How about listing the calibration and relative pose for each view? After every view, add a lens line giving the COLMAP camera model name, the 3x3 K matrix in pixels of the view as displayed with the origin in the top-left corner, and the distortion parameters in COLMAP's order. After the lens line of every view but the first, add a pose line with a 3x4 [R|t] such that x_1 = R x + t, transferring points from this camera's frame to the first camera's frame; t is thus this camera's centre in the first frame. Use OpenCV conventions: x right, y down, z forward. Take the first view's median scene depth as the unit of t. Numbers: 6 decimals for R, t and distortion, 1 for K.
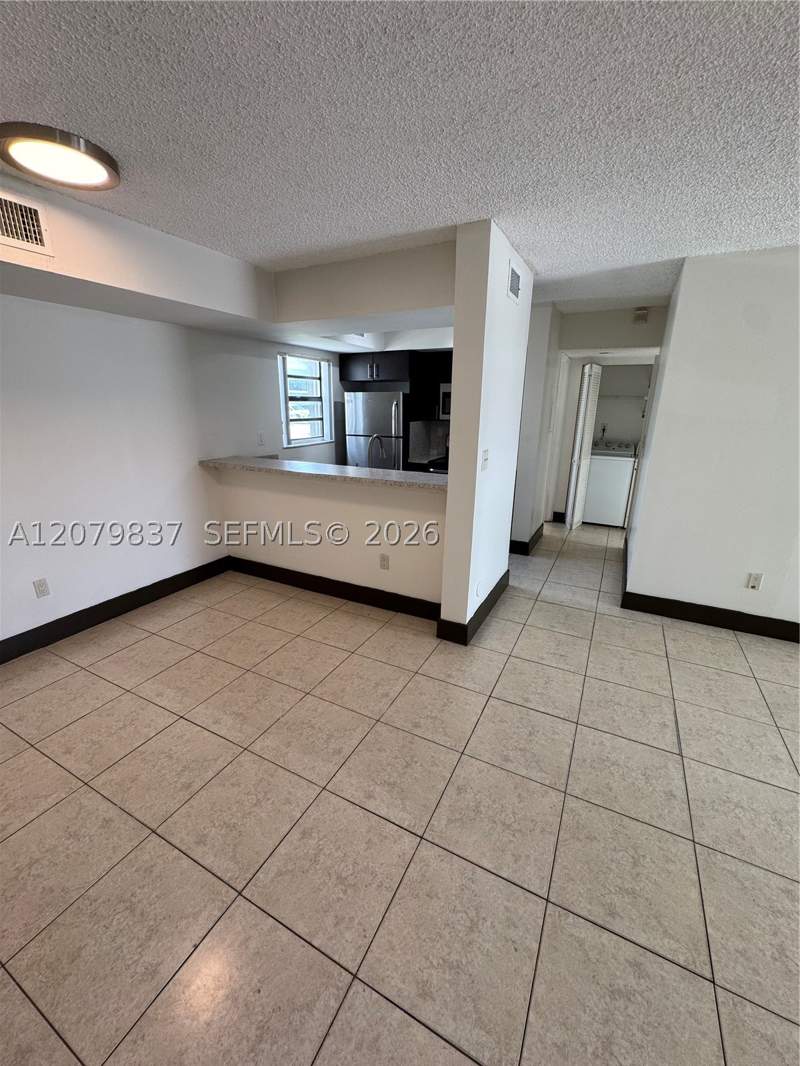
lens RADIAL K [[427.7, 0, 406.7], [0, 427.7, 519.4], [0, 0, 1]] dist [0.001692, -0.000101]
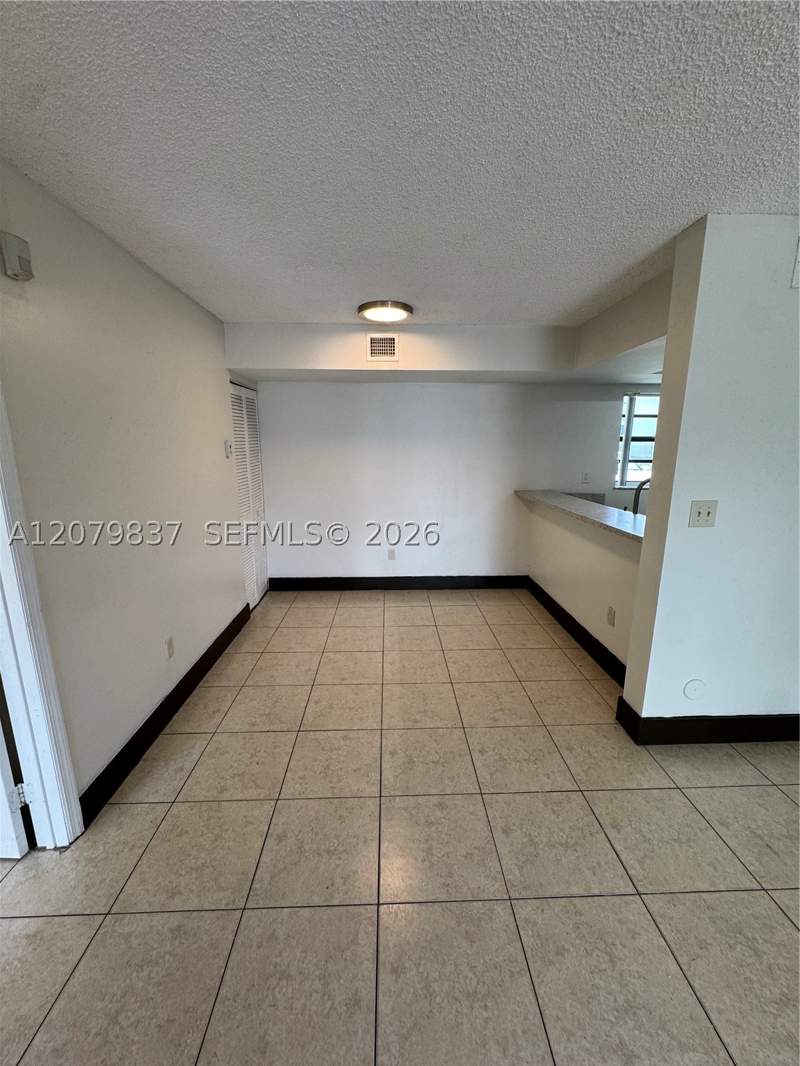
lens RADIAL K [[427.7, 0, 406.7], [0, 427.7, 519.4], [0, 0, 1]] dist [0.001692, -0.000101]
pose [[0.491422, 0.140463, -0.859520, 0.660123], [-0.220306, 0.974860, 0.033354, -0.046454], [0.842597, 0.172967, 0.510012, 0.210316]]
